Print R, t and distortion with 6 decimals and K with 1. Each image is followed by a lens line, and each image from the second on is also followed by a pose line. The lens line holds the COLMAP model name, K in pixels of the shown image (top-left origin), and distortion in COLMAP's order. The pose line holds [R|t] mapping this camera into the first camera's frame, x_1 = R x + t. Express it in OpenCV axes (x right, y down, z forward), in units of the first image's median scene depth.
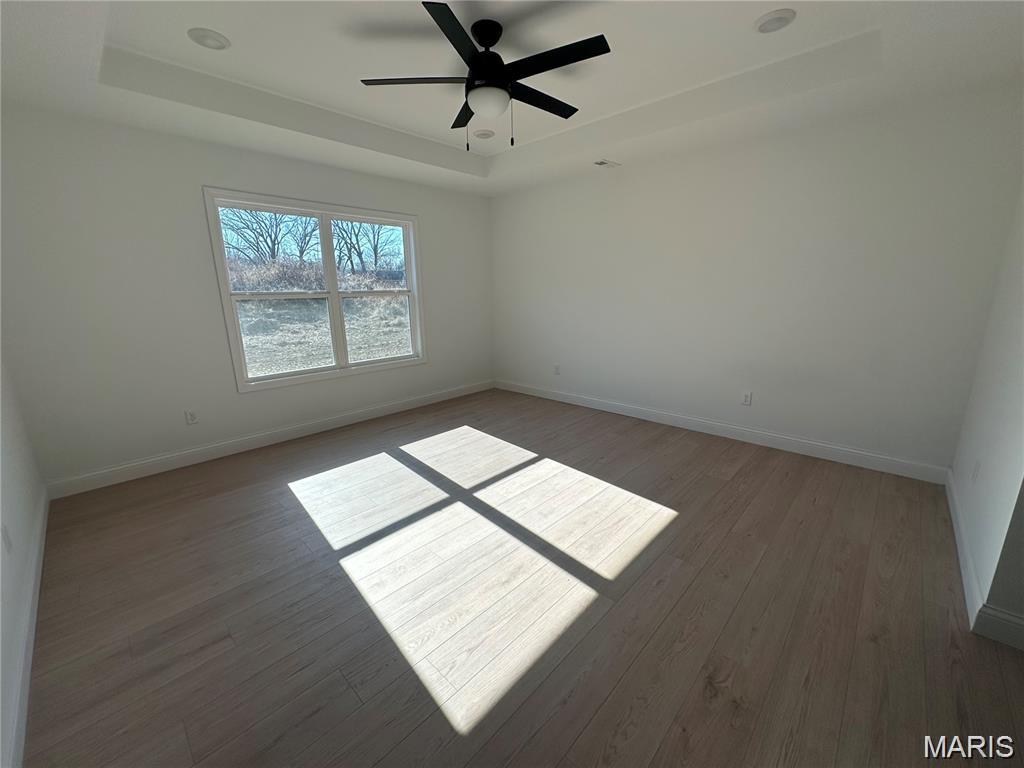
lens RADIAL K [[411.8, 0, 511.5], [0, 411.8, 386.5], [0, 0, 1]] dist [-0.002104, -0.000478]
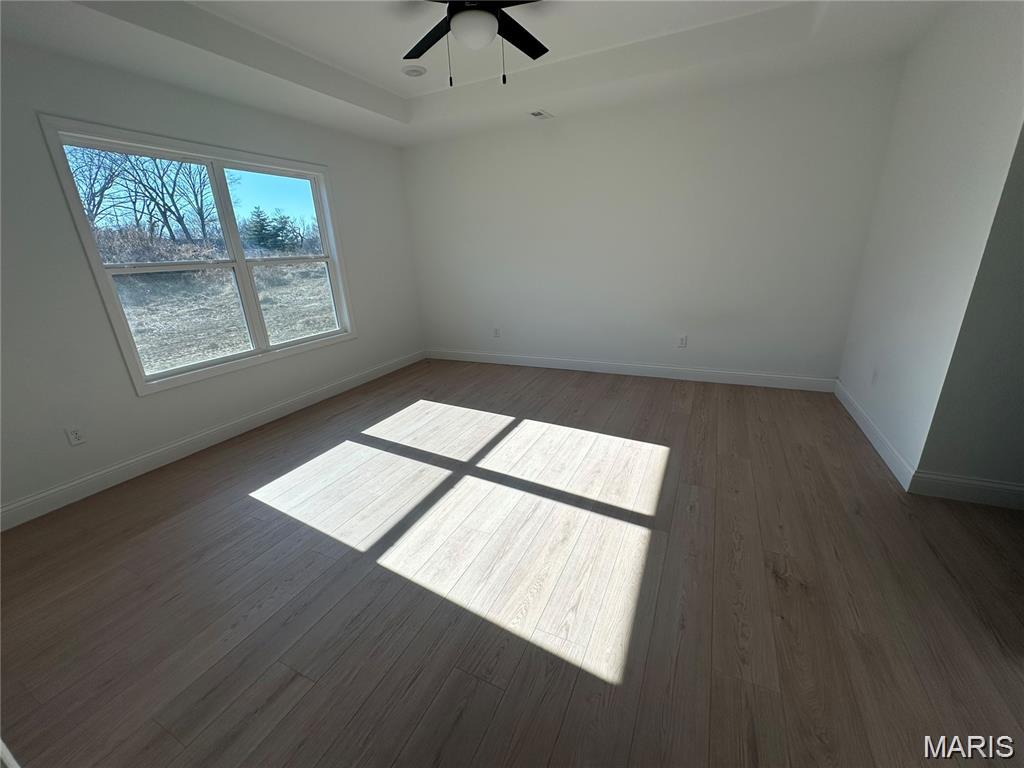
lens RADIAL K [[411.8, 0, 511.5], [0, 411.8, 386.5], [0, 0, 1]] dist [-0.002104, -0.000478]
pose [[0.950523, -0.125972, 0.283967, -0.215526], [0.102895, 0.990162, 0.094830, -0.003616], [-0.293119, -0.060919, 0.954133, 0.055221]]
